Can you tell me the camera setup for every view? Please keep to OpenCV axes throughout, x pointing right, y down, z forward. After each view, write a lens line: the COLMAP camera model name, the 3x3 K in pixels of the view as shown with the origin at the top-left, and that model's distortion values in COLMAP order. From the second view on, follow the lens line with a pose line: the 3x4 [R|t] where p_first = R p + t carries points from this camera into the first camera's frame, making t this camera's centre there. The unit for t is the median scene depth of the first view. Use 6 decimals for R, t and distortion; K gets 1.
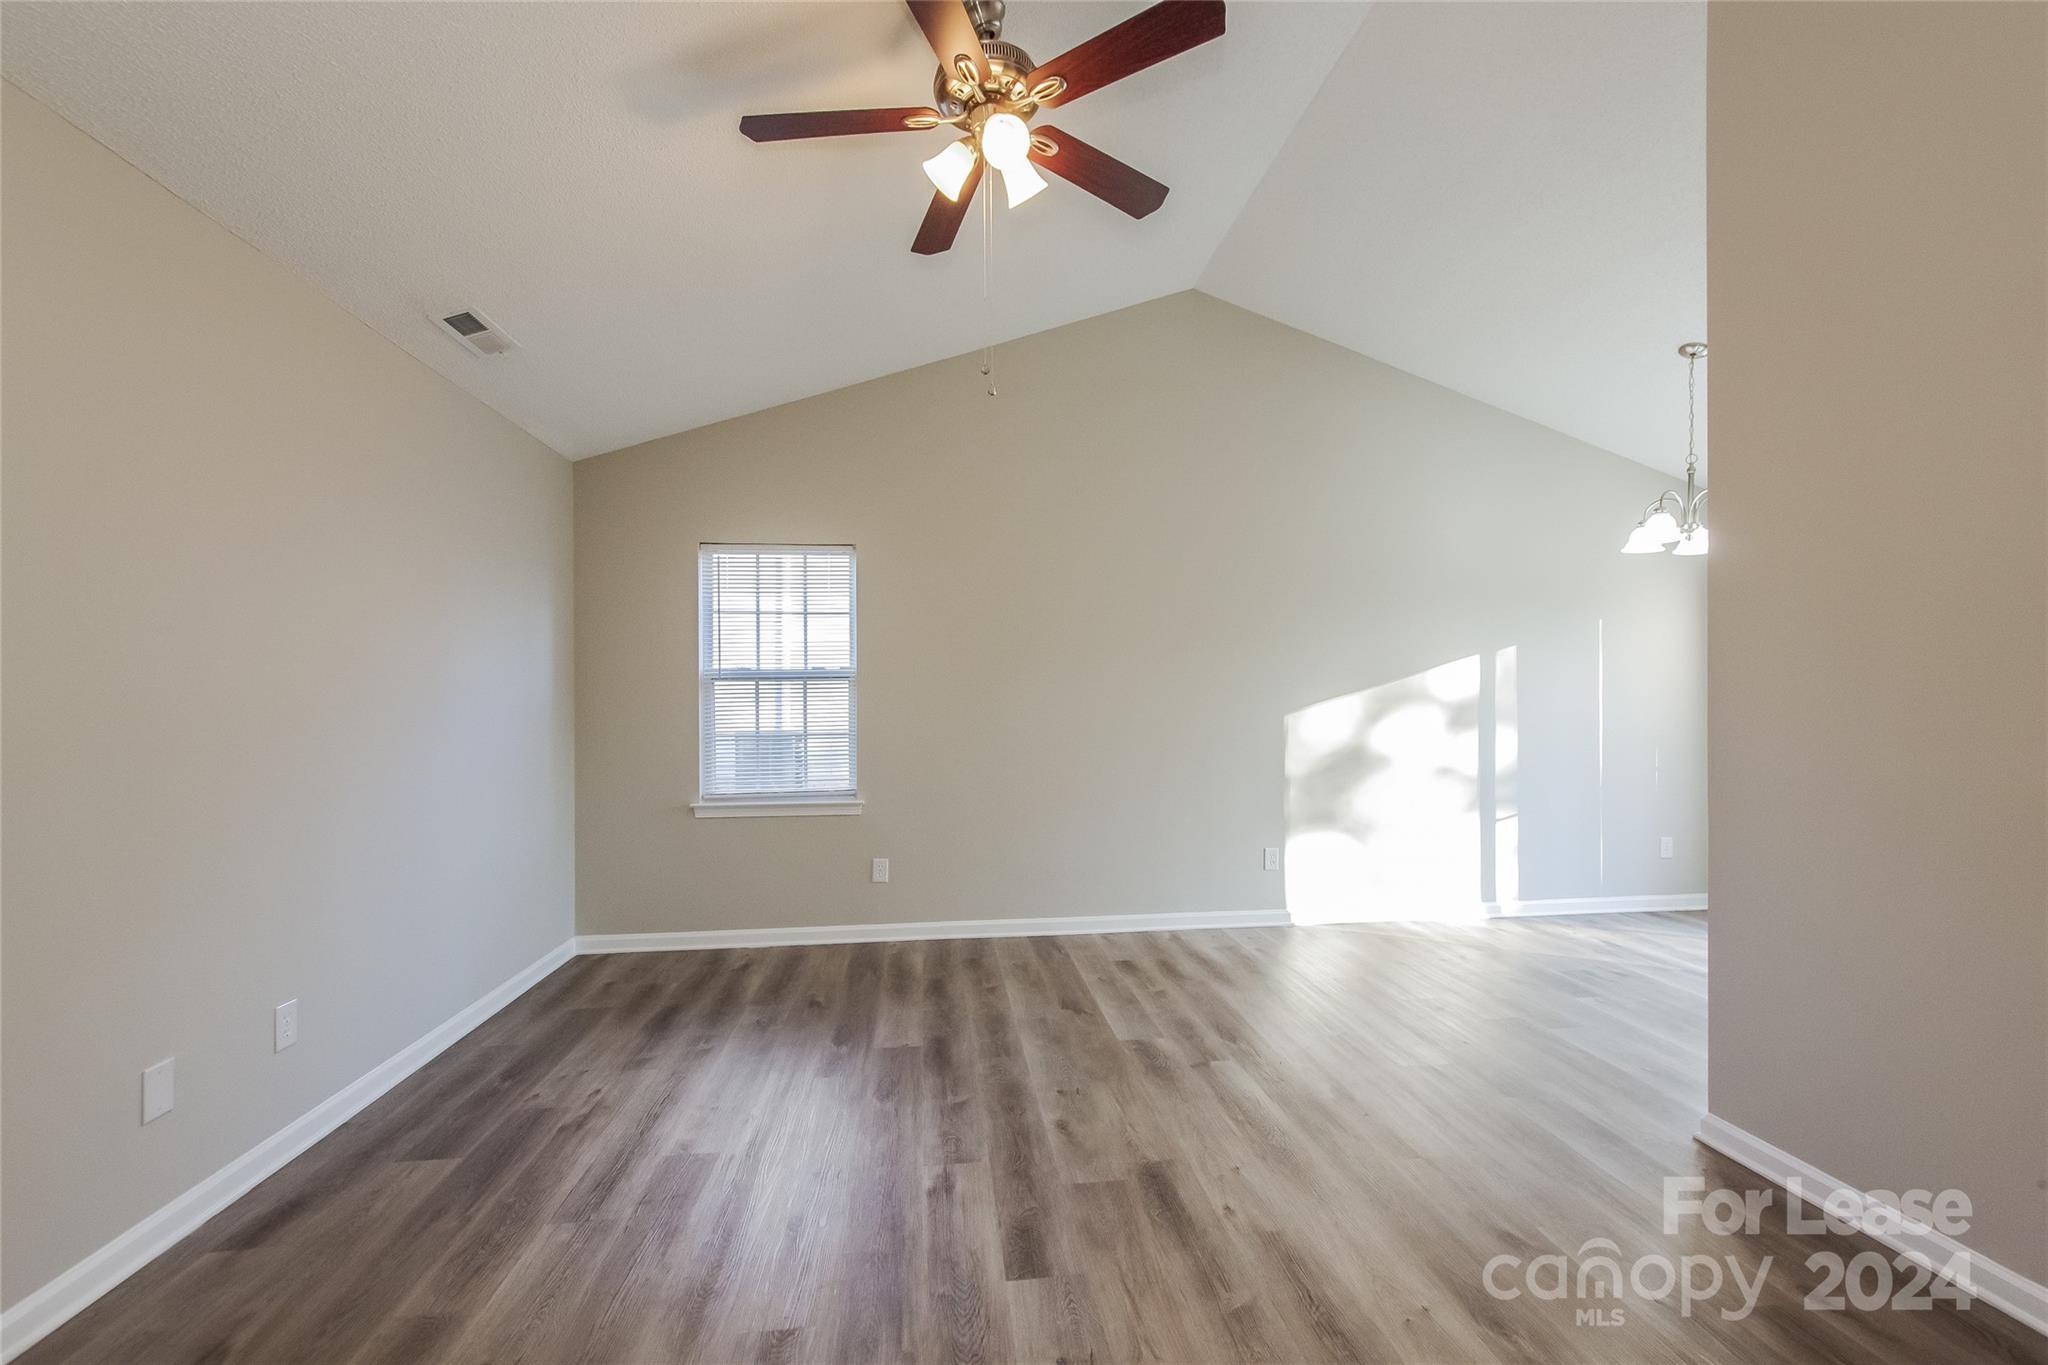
lens RADIAL K [[870.8, 0, 1023.7], [0, 870.8, 695.2], [0, 0, 1]] dist [0.000368, -0.000050]
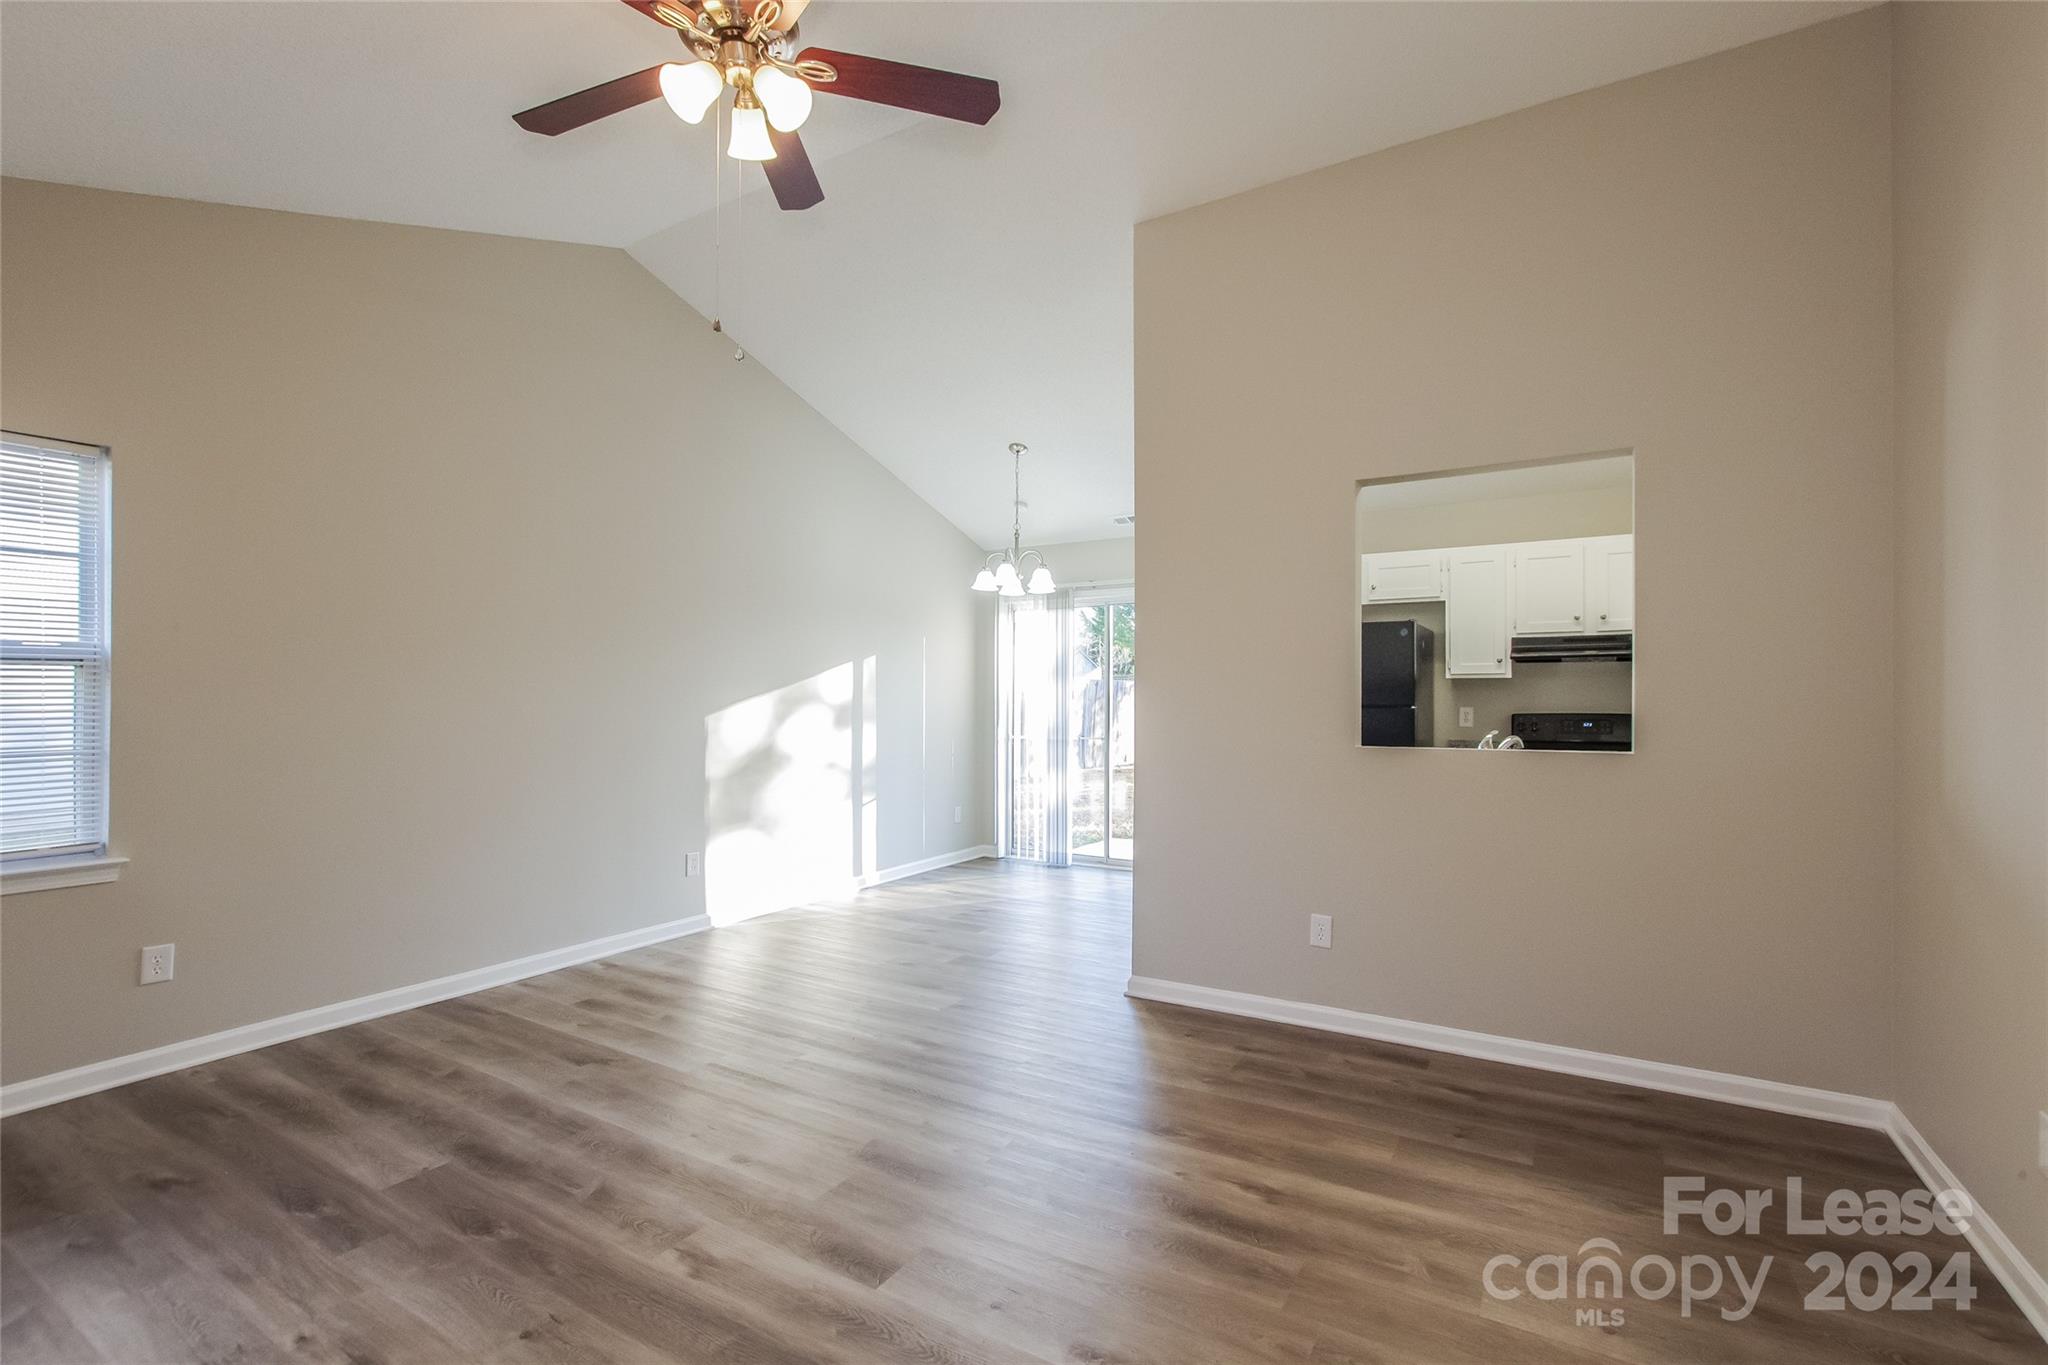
lens RADIAL K [[893.6, 0, 1024.0], [0, 893.6, 692.9], [0, 0, 1]] dist [-0.003620, -0.000644]
pose [[0.619941, 0.012260, 0.784553, -0.279264], [-0.008550, 0.999924, -0.008869, 0.002241], [-0.784602, -0.001210, 0.619999, 0.094234]]
